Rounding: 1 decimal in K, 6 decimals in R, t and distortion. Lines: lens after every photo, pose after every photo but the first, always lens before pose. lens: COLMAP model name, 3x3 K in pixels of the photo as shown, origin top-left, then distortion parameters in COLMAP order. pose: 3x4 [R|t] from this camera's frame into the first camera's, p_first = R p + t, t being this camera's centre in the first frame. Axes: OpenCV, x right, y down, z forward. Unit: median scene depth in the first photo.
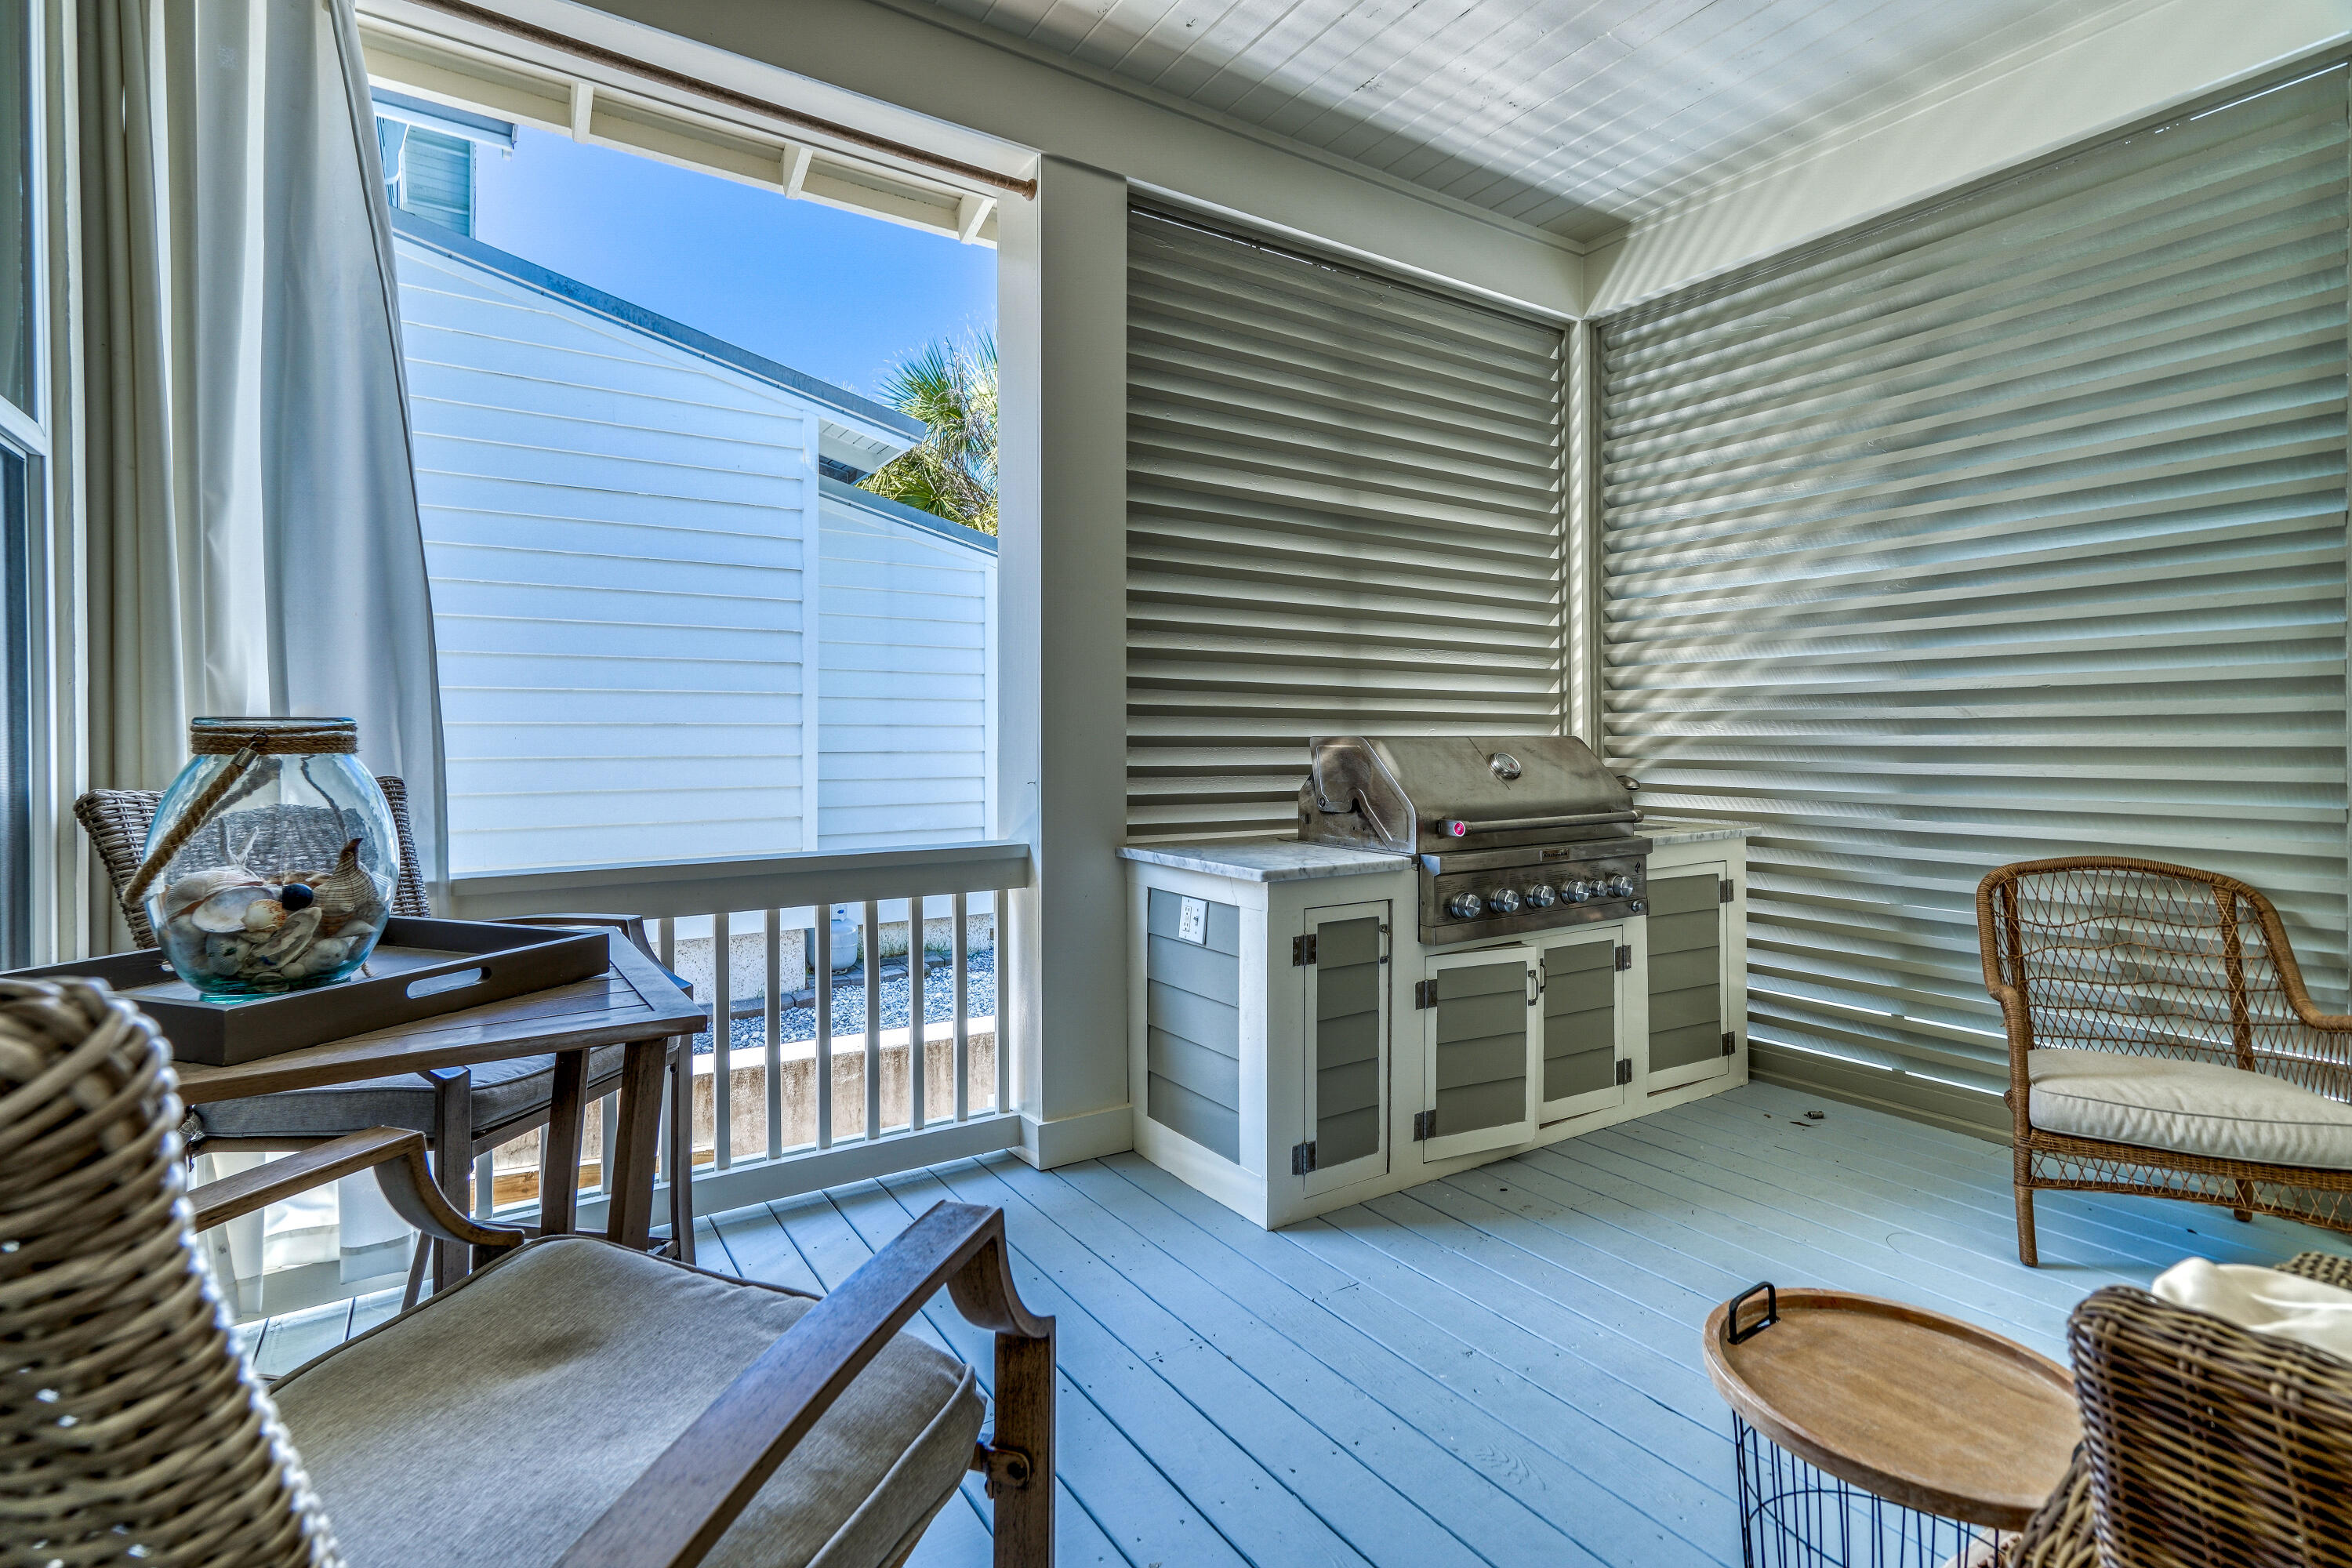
lens RADIAL K [[1103.7, 0, 1186.4], [0, 1103.7, 753.2], [0, 0, 1]] dist [0.001781, 0.000548]
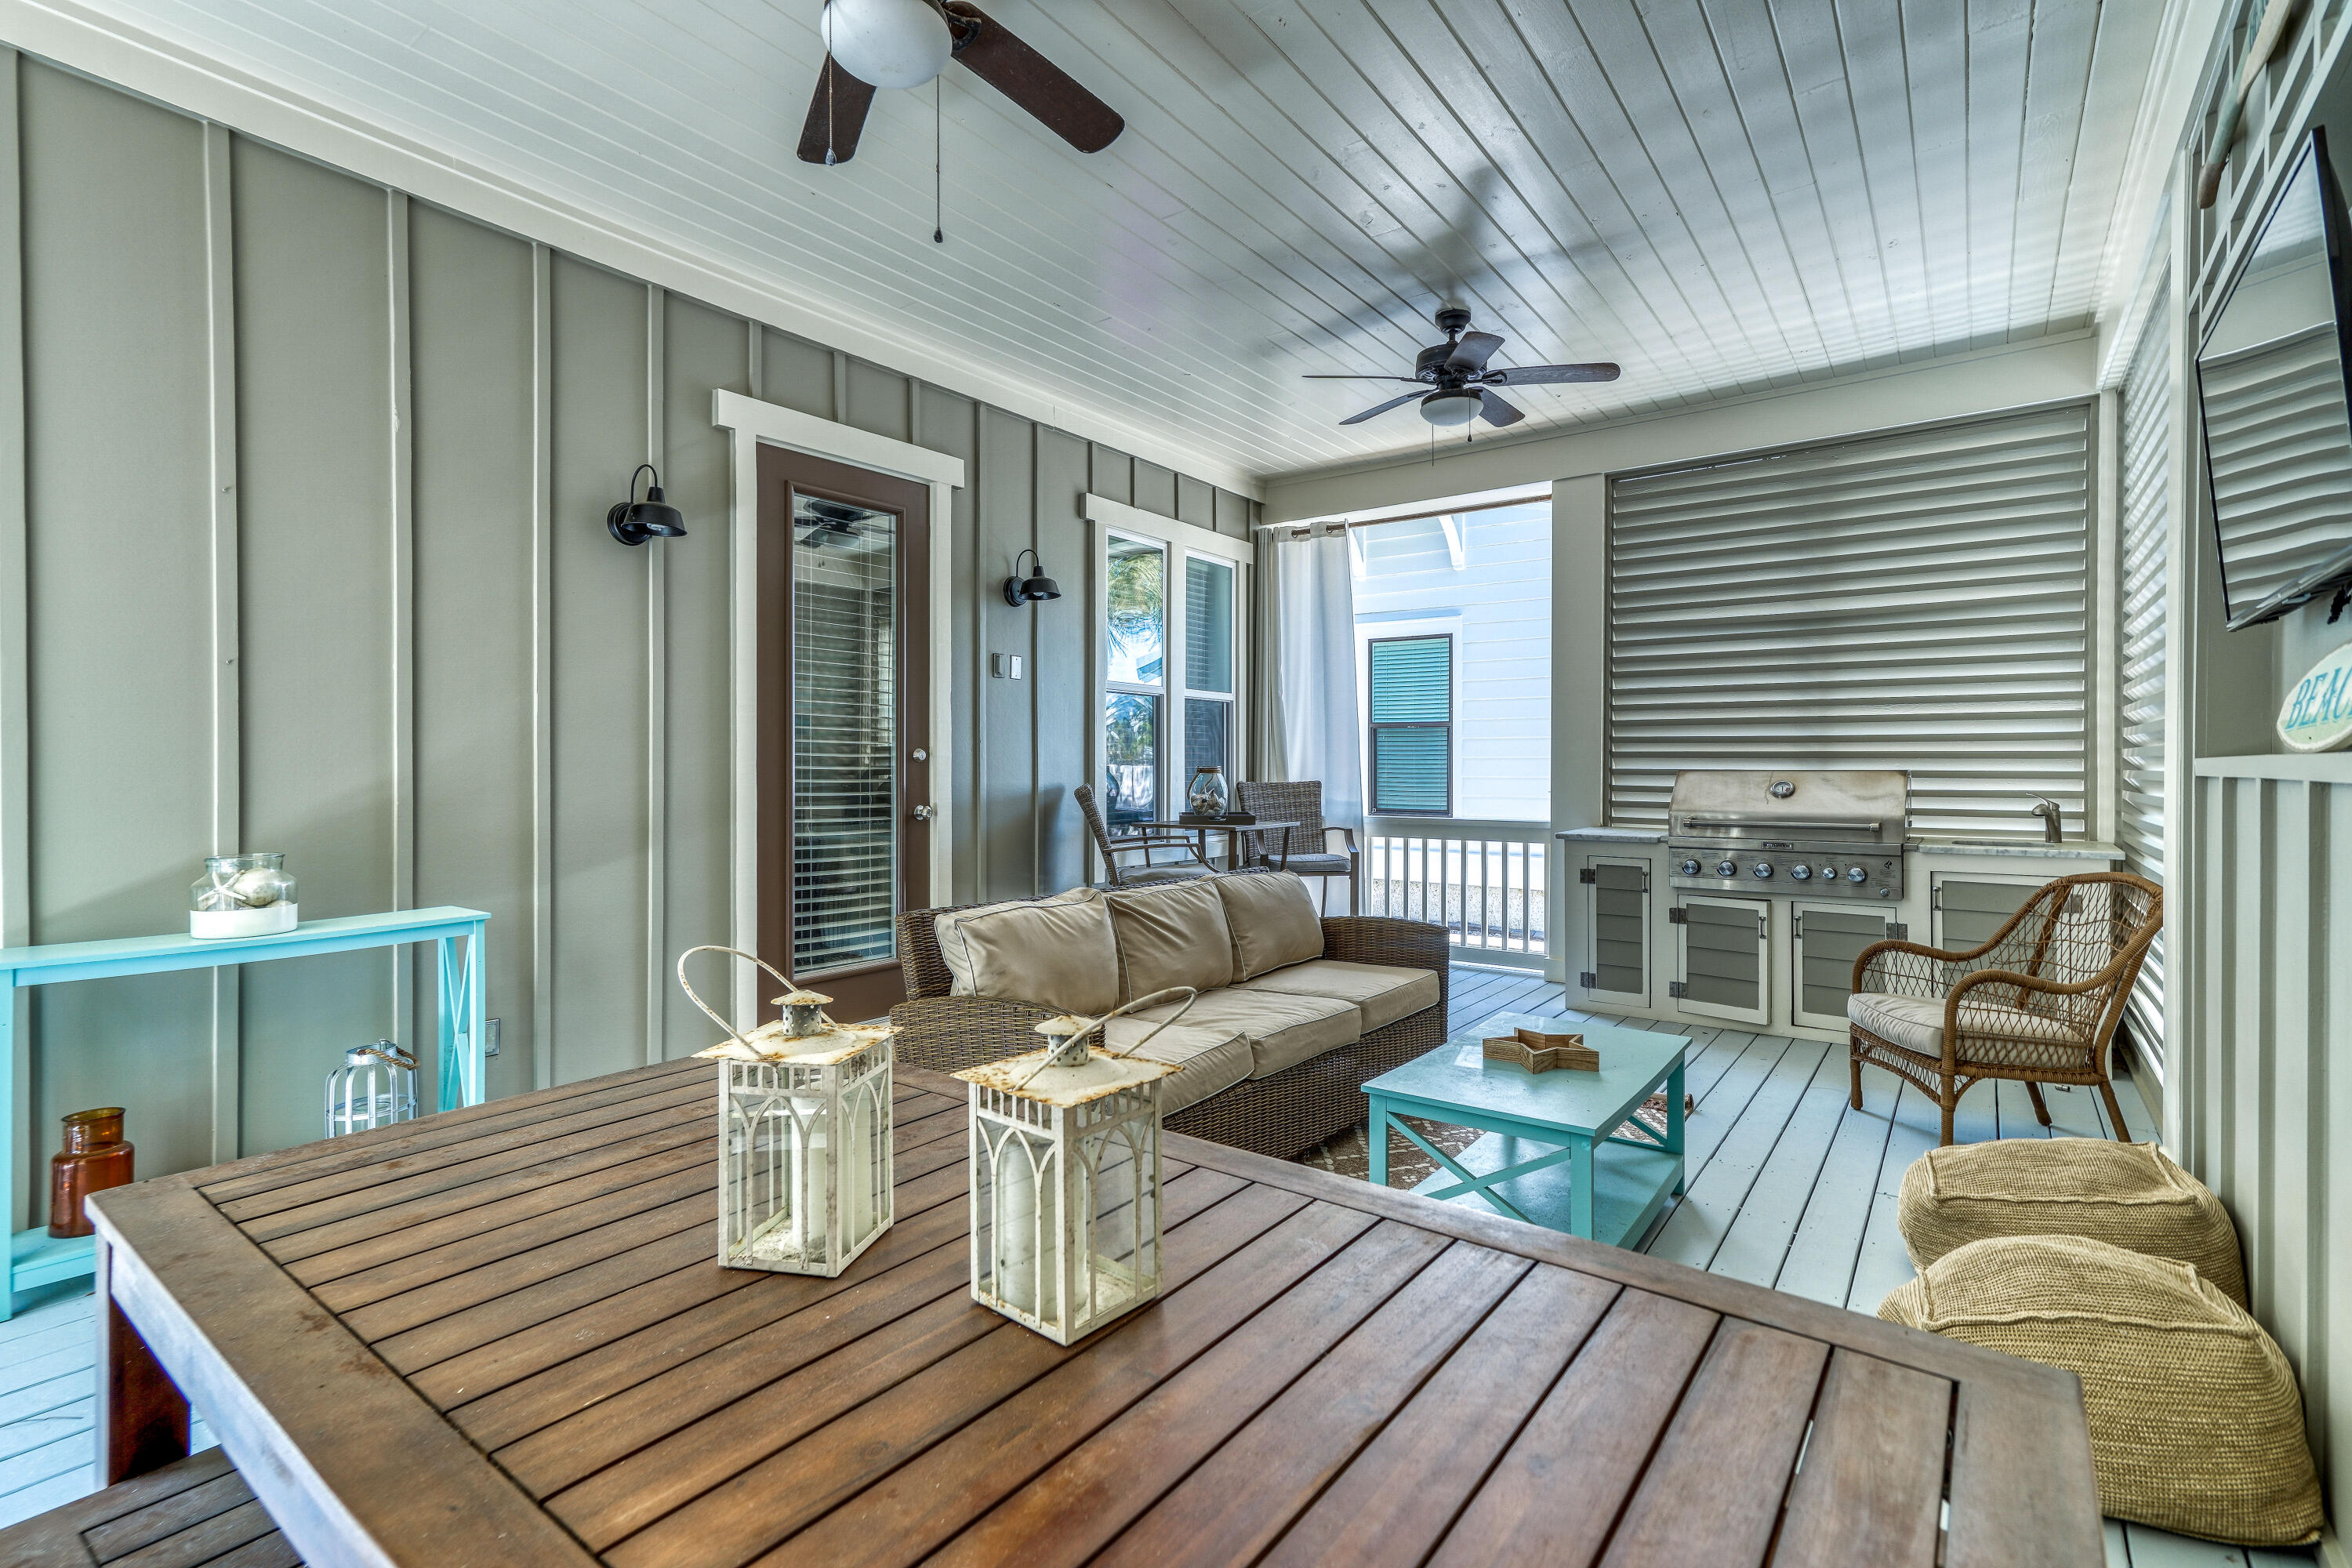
lens RADIAL K [[1080.6, 0, 1103.2], [0, 1080.6, 747.2], [0, 0, 1]] dist [0.013397, 0.000147]
pose [[0.294941, -0.014839, -0.955400, 1.448954], [-0.012952, 0.999725, -0.019526, -0.003919], [0.955428, 0.018134, 0.294668, -0.350465]]
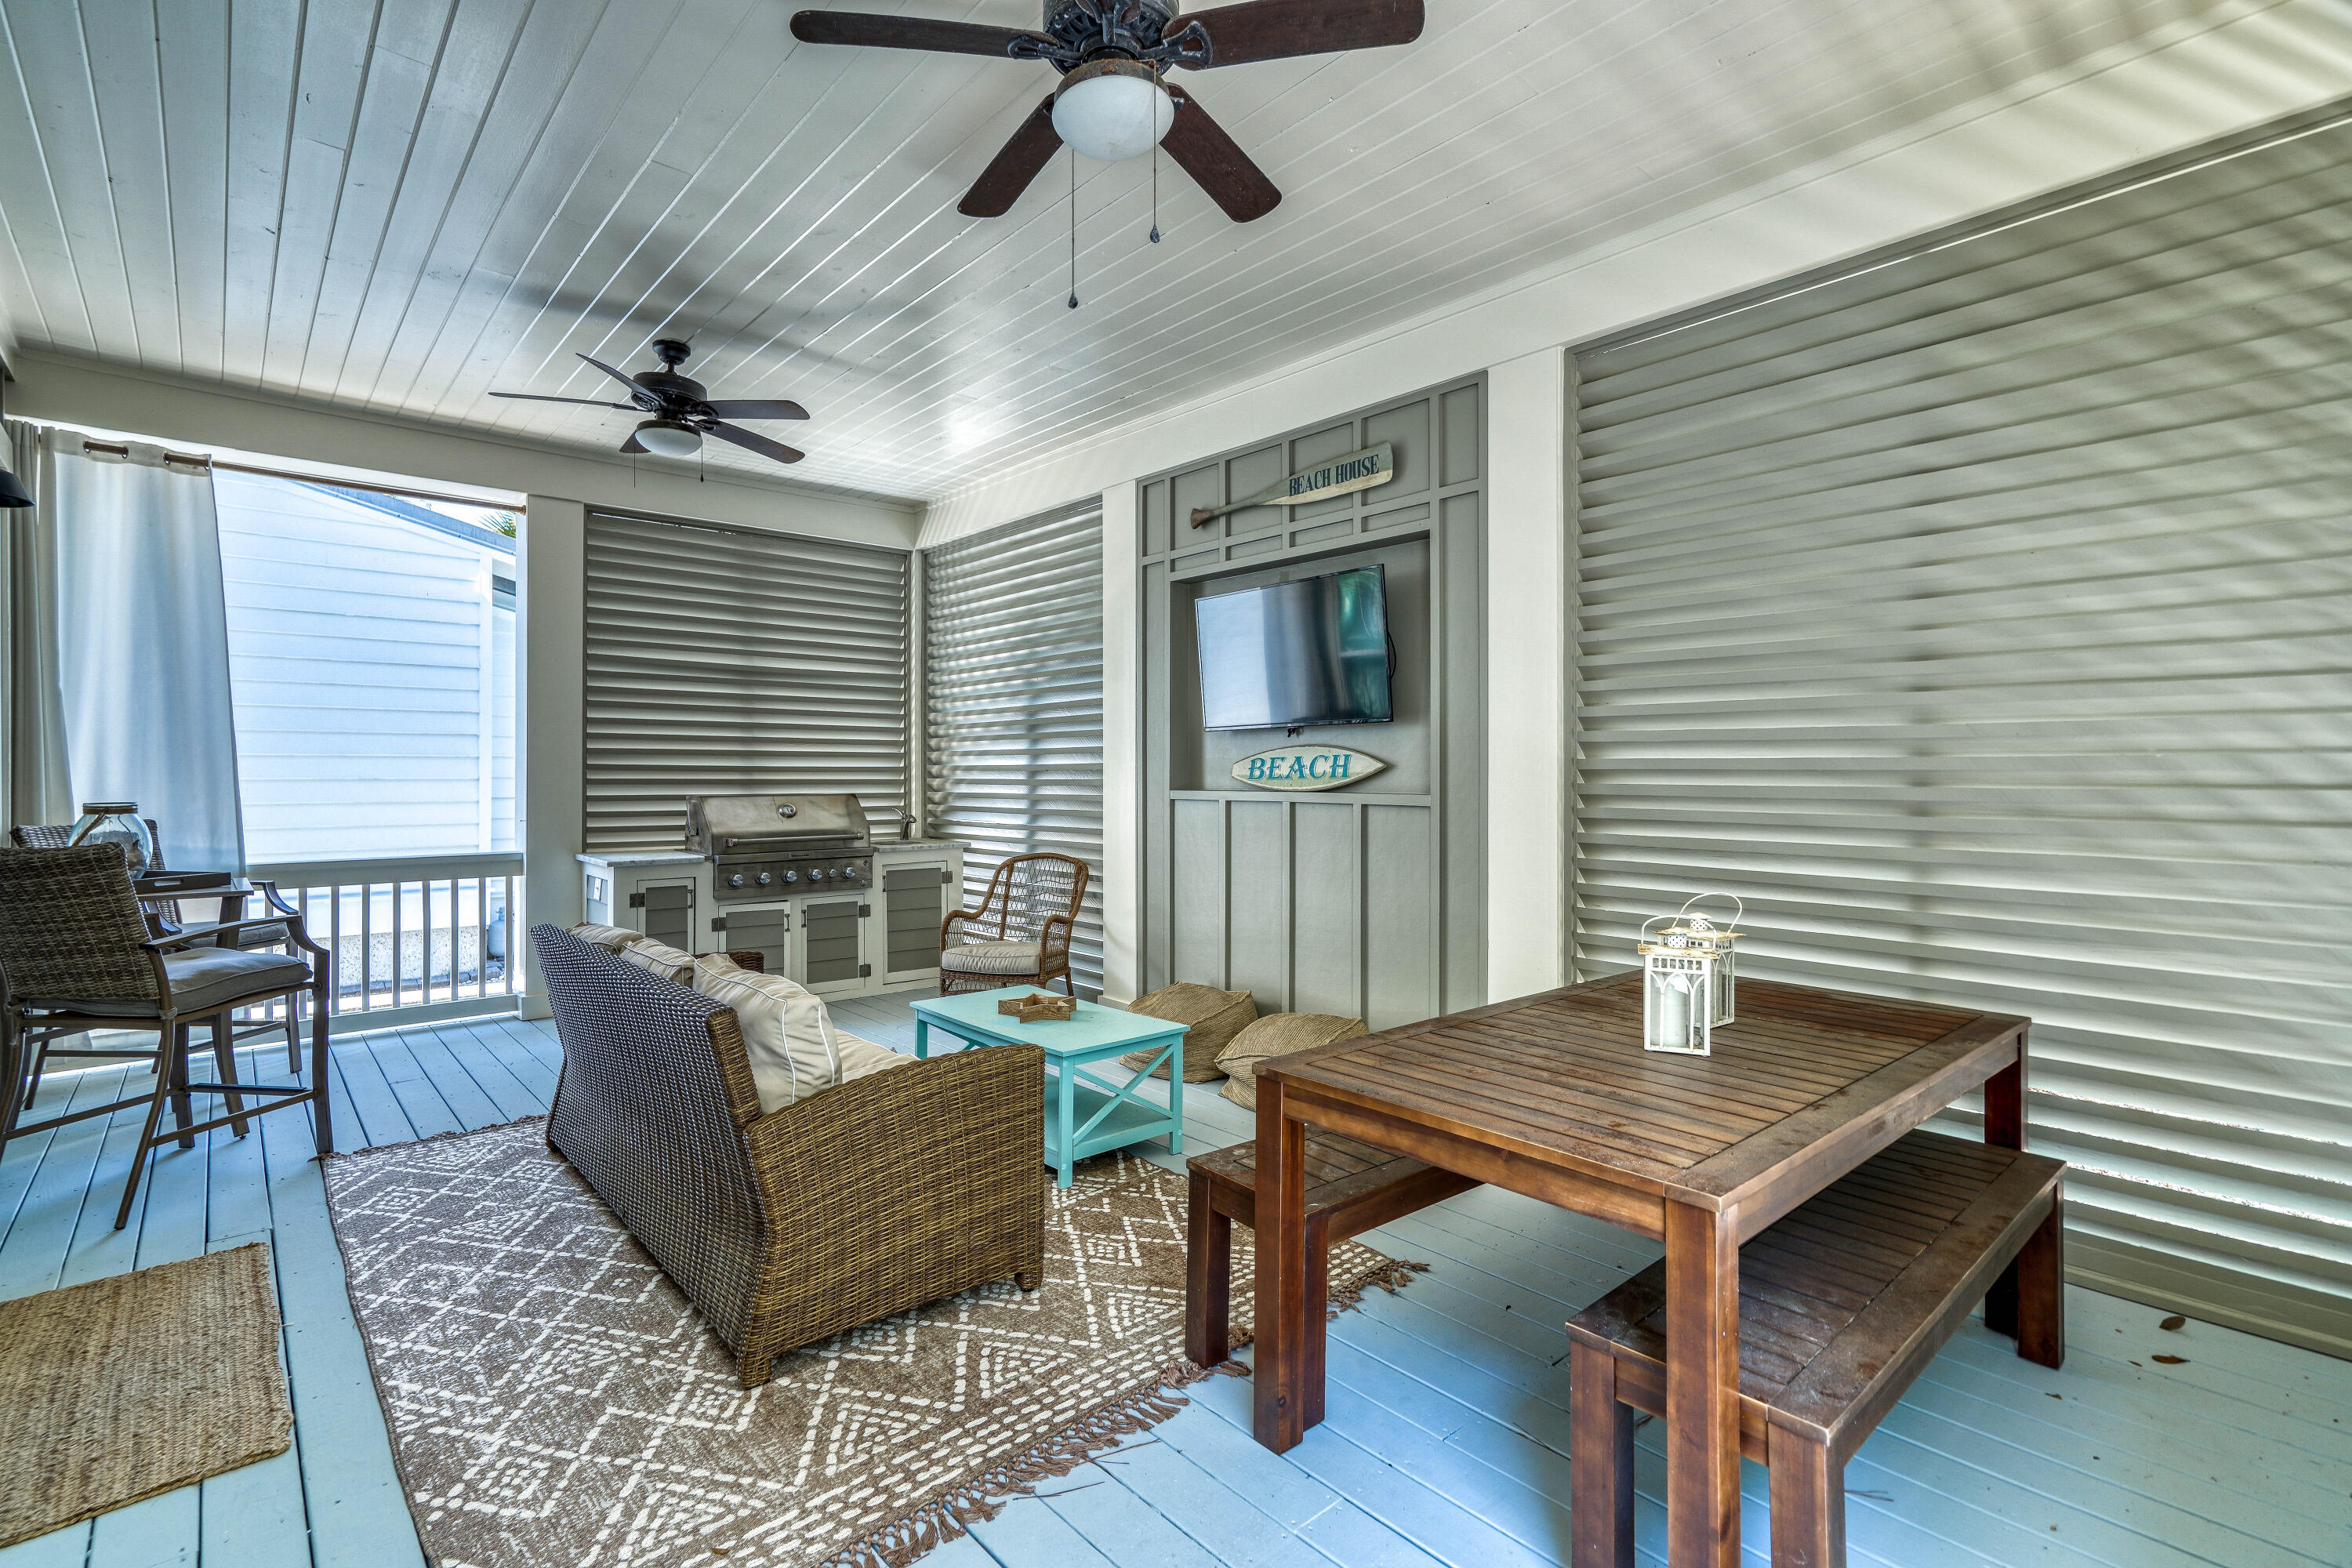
lens RADIAL K [[1103.2, 0, 1168.8], [0, 1103.2, 775.8], [0, 0, 1]] dist [0.001404, 0.000658]
pose [[0.992945, -0.000887, 0.118573, 0.717105], [0.002232, 0.999935, -0.011210, -0.025535], [-0.118555, 0.011395, 0.992882, -0.990111]]
